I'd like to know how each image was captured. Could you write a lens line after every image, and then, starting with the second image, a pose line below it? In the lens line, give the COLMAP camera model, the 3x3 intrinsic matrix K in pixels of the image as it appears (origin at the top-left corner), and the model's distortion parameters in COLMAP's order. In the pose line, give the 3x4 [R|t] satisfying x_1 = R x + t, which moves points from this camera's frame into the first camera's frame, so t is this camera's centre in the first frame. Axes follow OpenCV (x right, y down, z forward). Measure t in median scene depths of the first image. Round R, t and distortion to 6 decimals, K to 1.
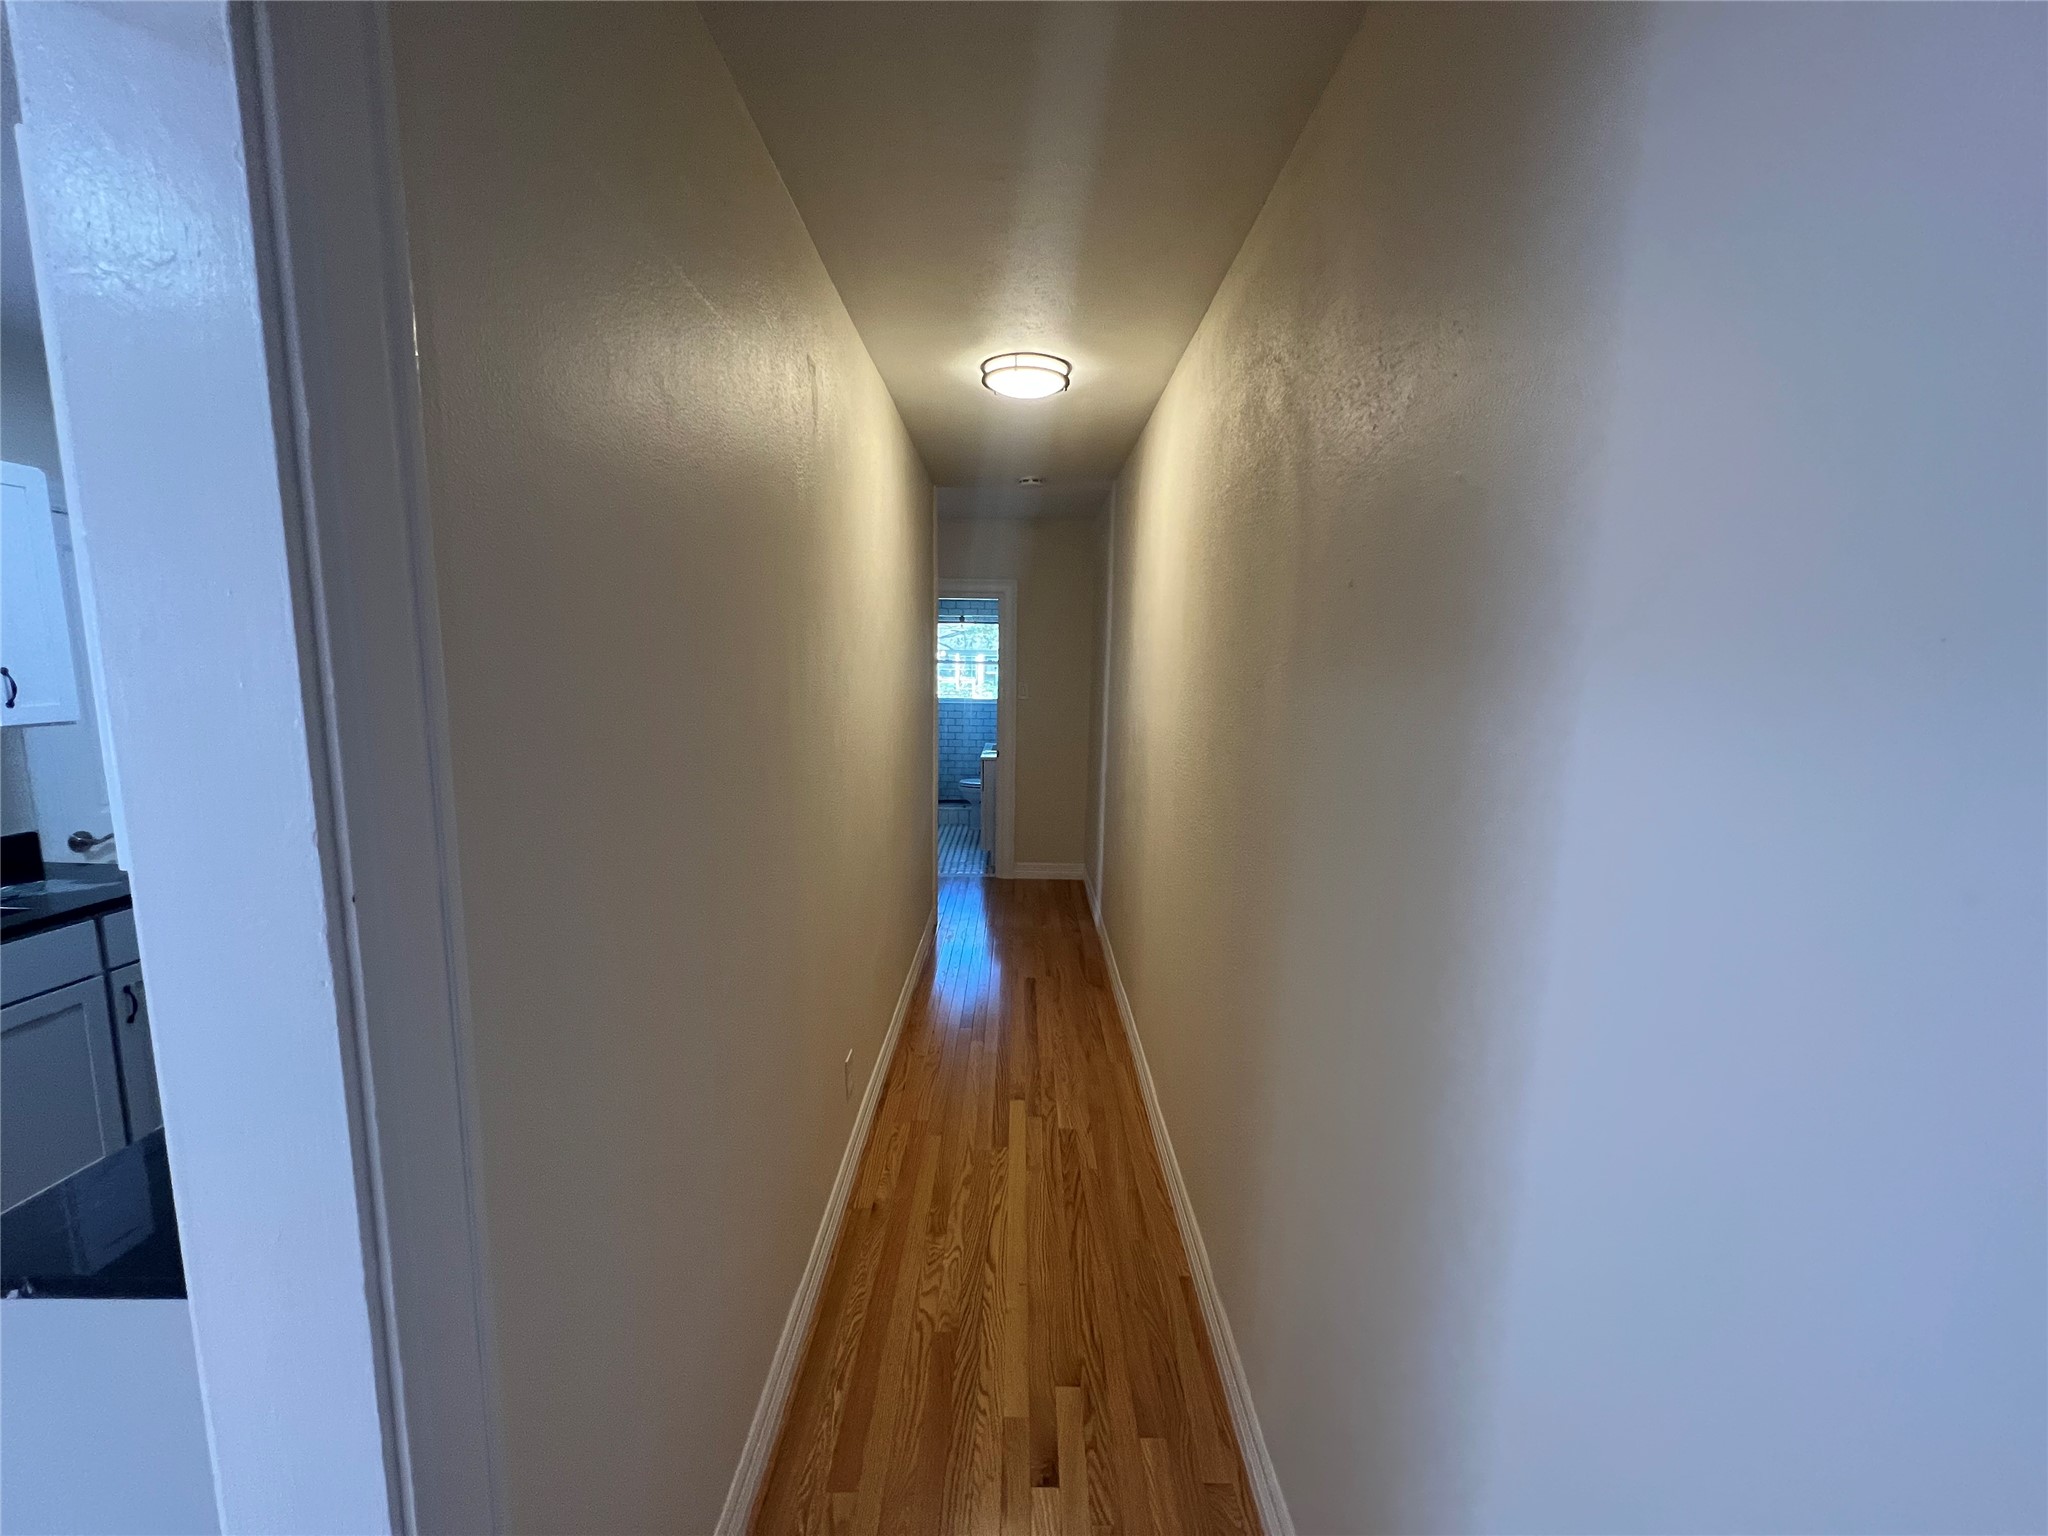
lens RADIAL K [[821.1, 0, 1028.7], [0, 821.1, 773.5], [0, 0, 1]] dist [-0.010364, 0.000248]
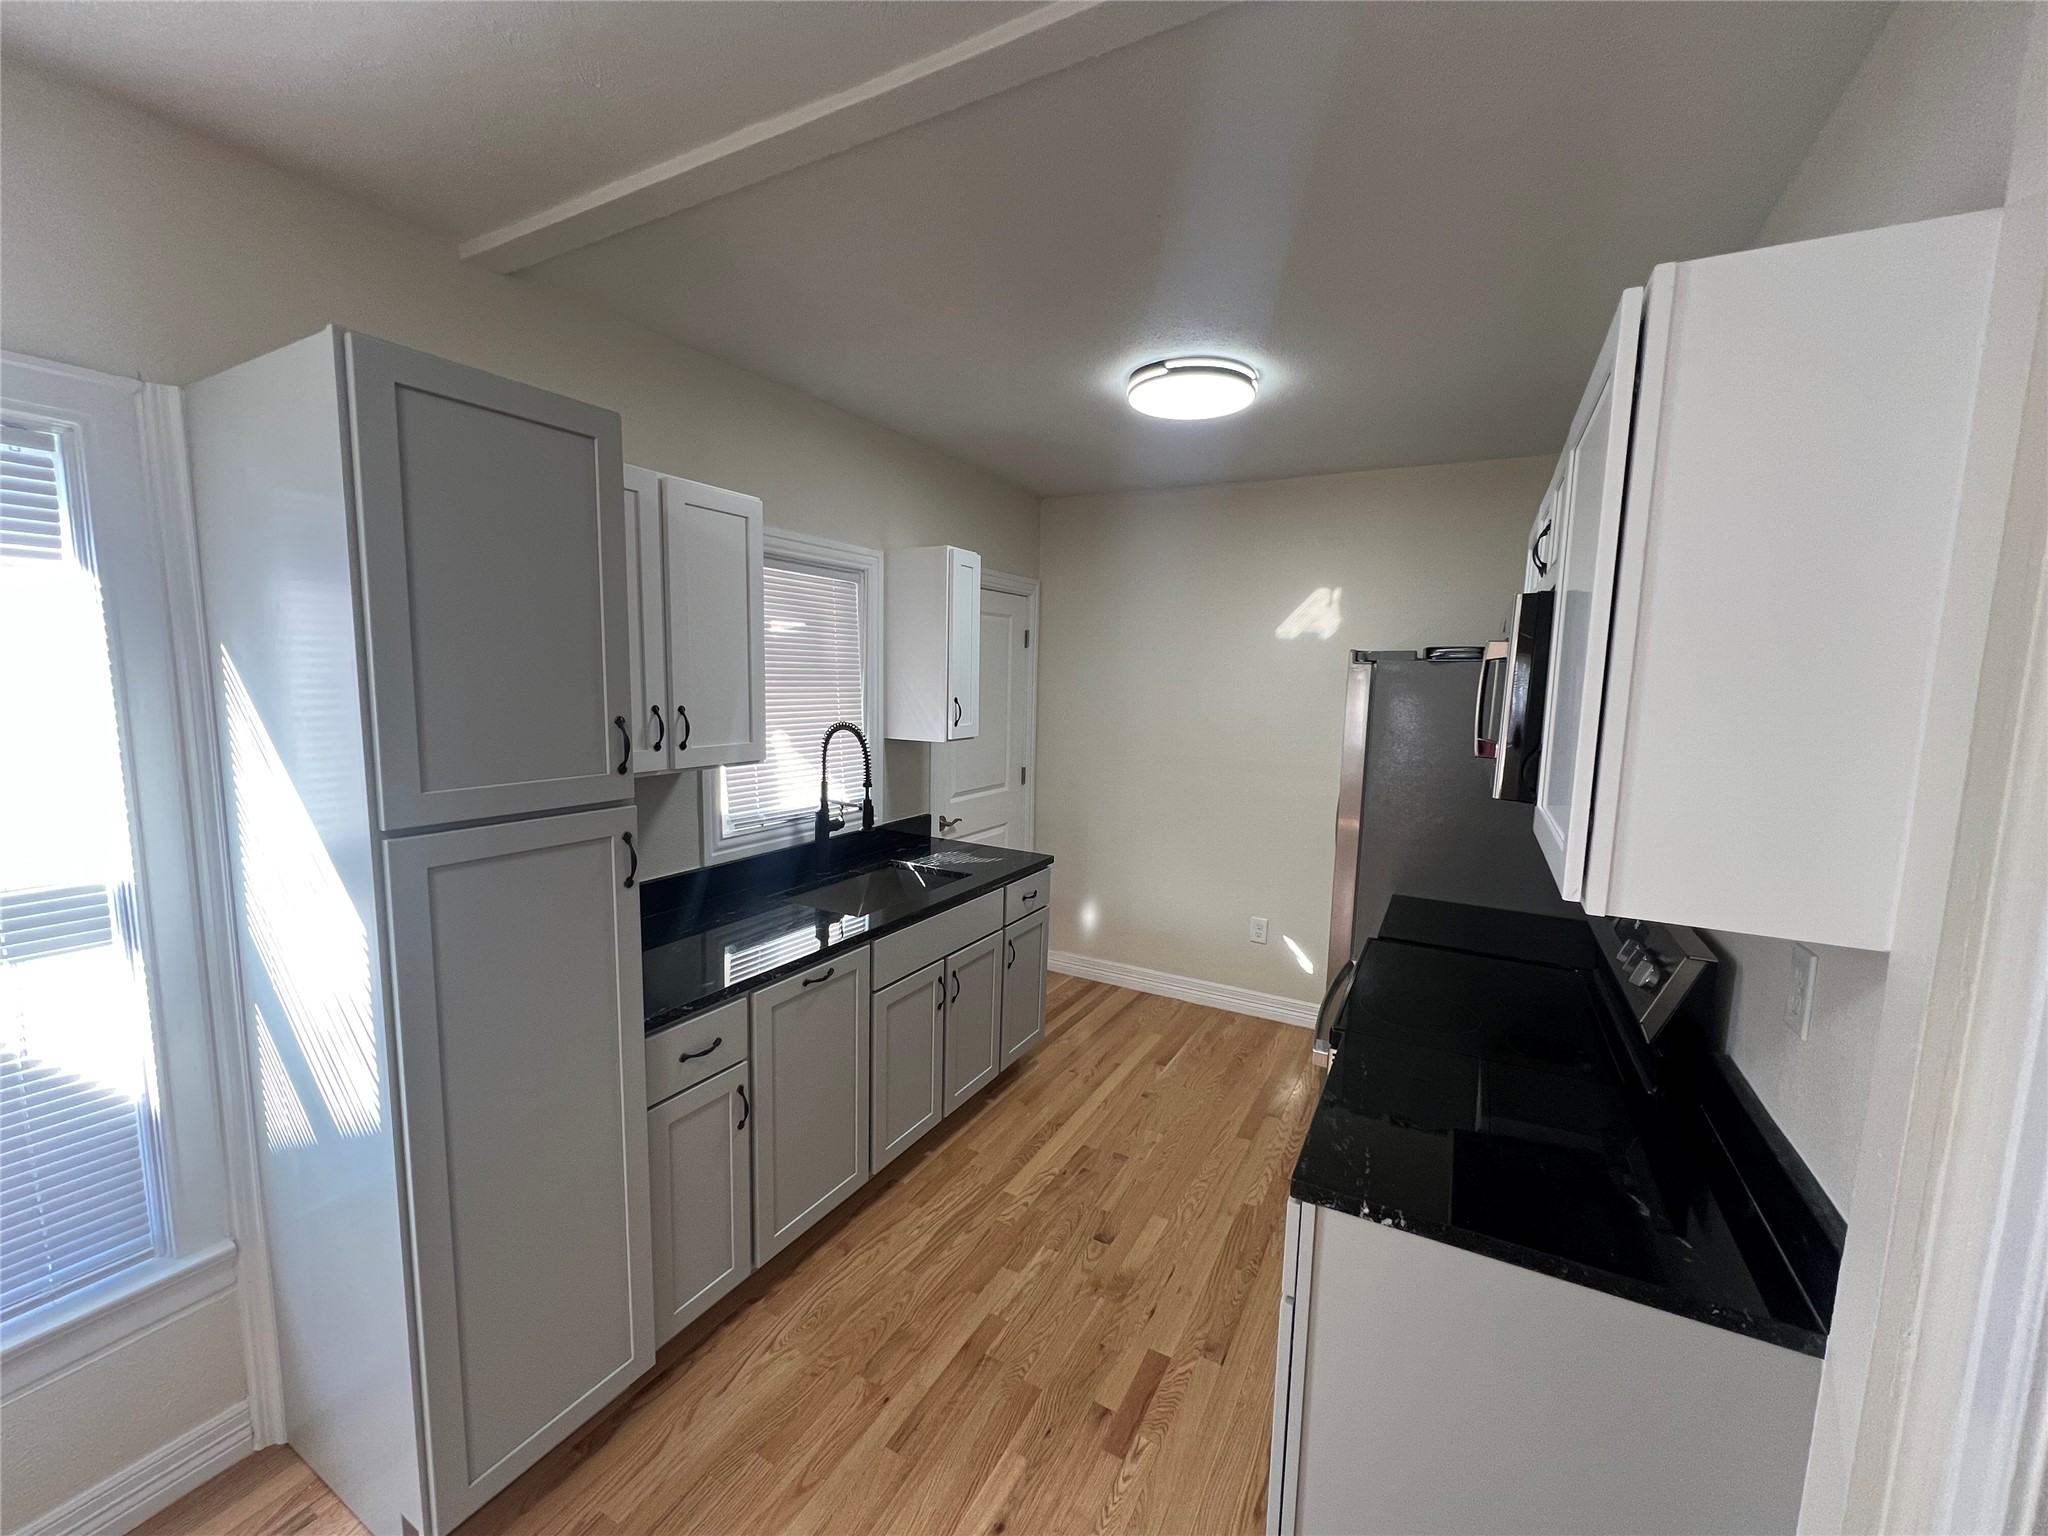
lens RADIAL K [[818.0, 0, 1022.9], [0, 818.0, 773.3], [0, 0, 1]] dist [-0.001330, 0.000061]
pose [[0.870019, 0.063814, -0.488872, -0.465514], [-0.078459, 0.996872, -0.009504, 0.003256], [0.486736, 0.046625, 0.872304, -0.164411]]
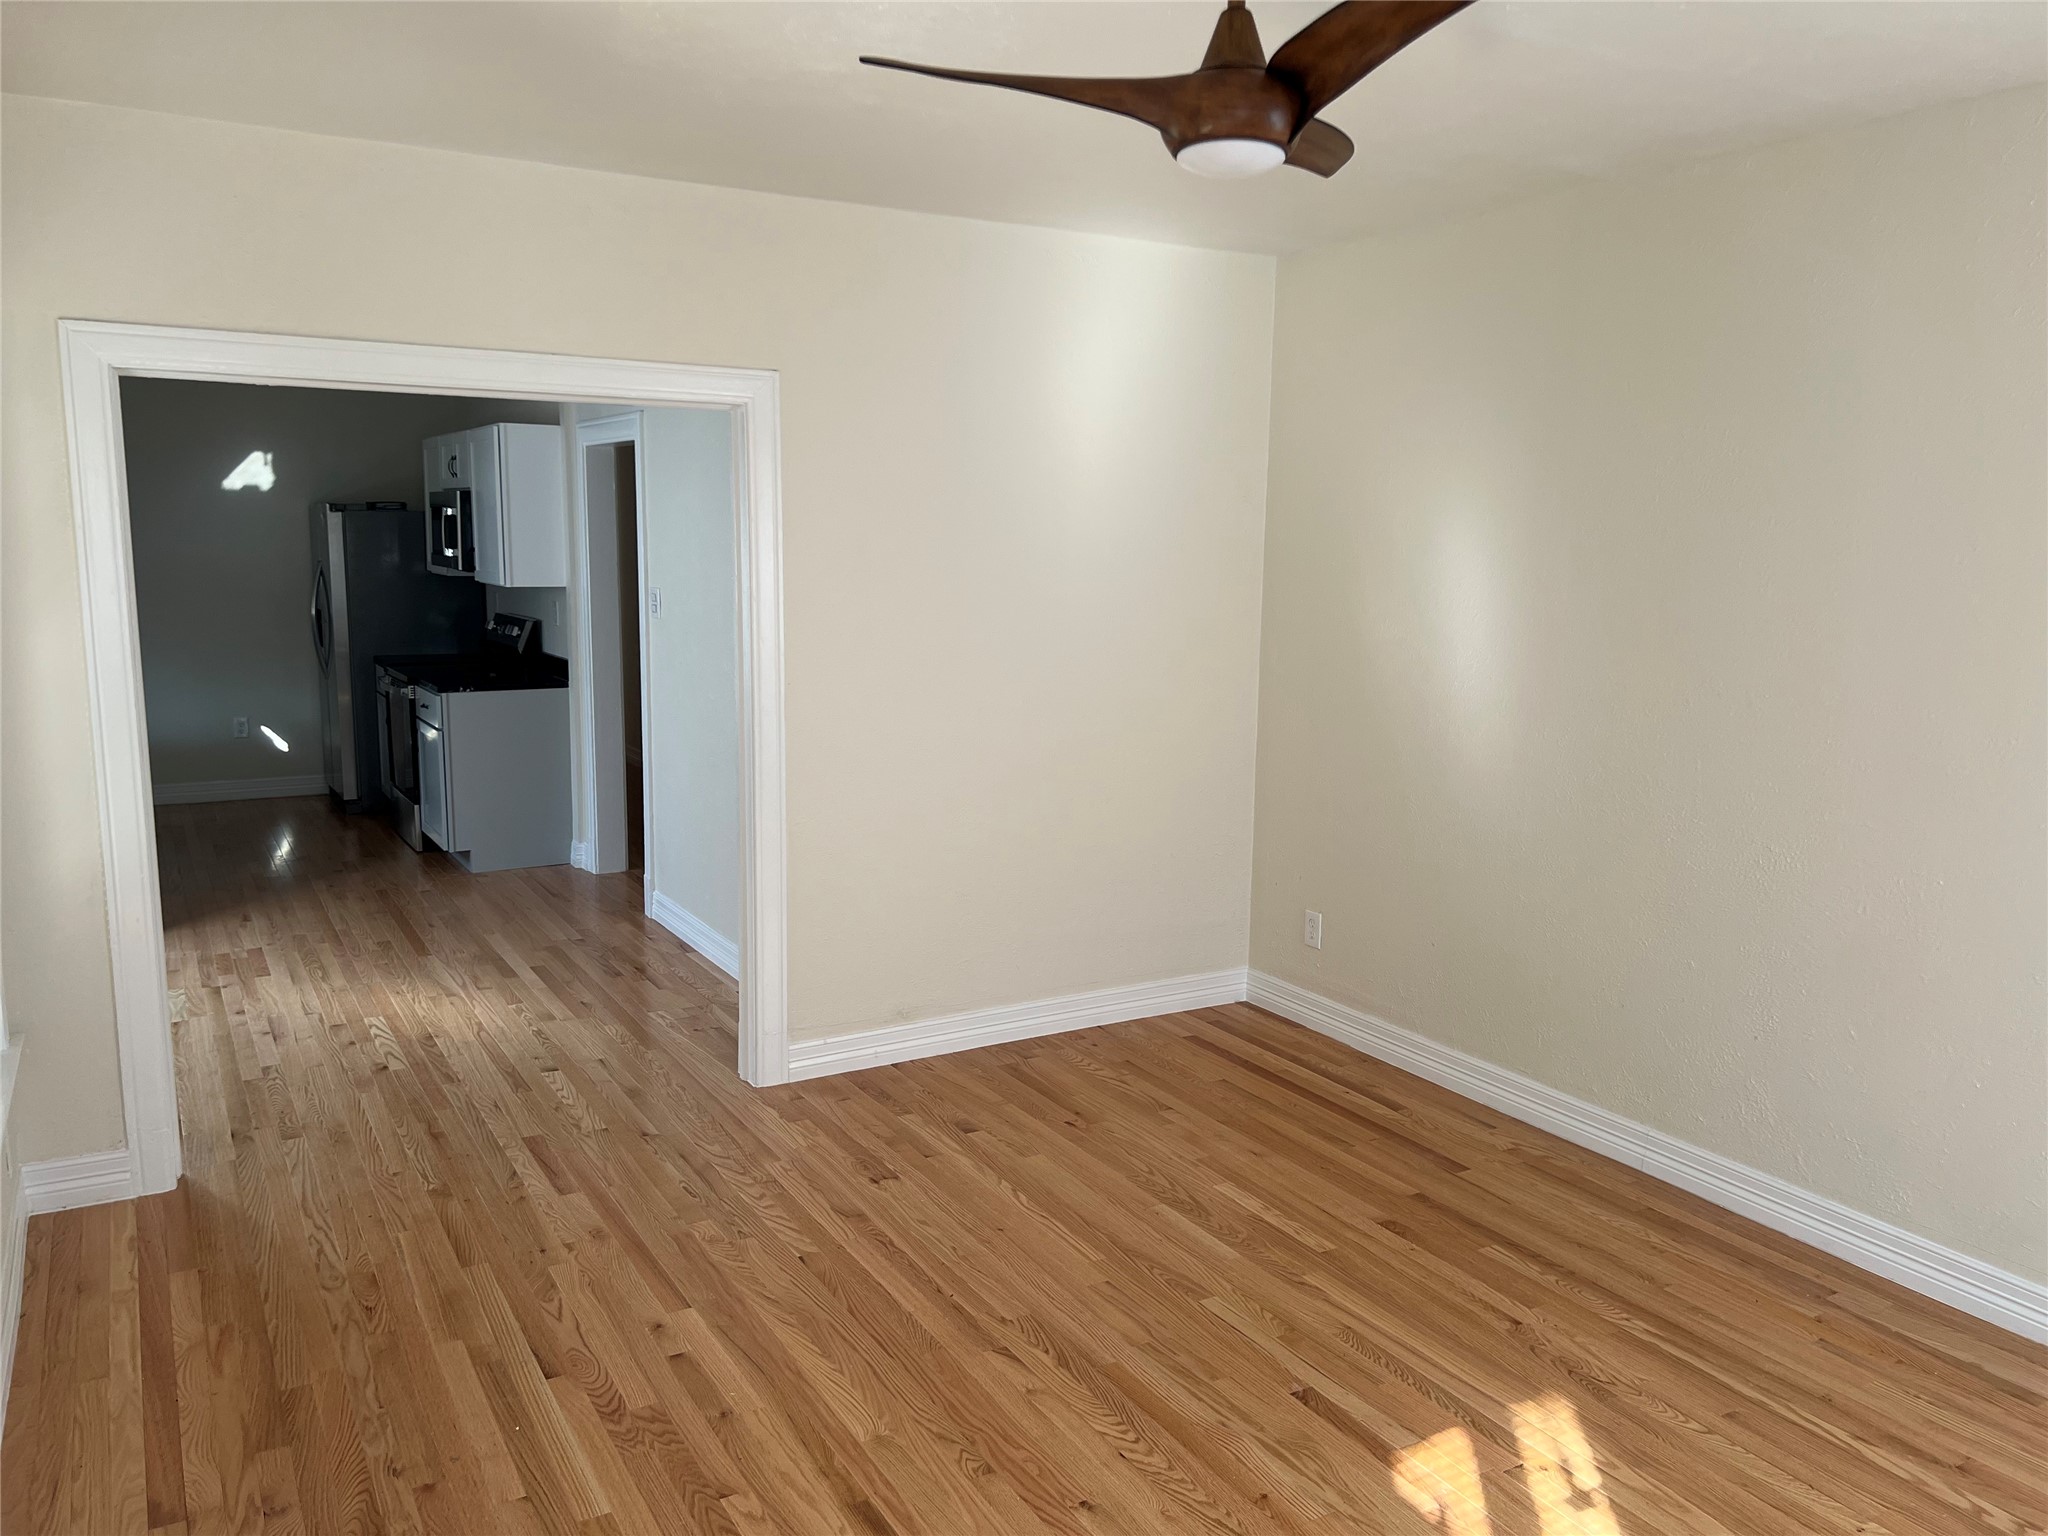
lens RADIAL K [[1544.6, 0, 1024.0], [0, 1544.6, 768.0], [0, 0, 1]] dist [0.047301, -0.066784]
pose [[0.869882, -0.079168, 0.486866, -1.067694], [0.071176, 0.996852, 0.034926, 0.385109], [-0.488098, 0.004272, 0.872778, -2.920337]]
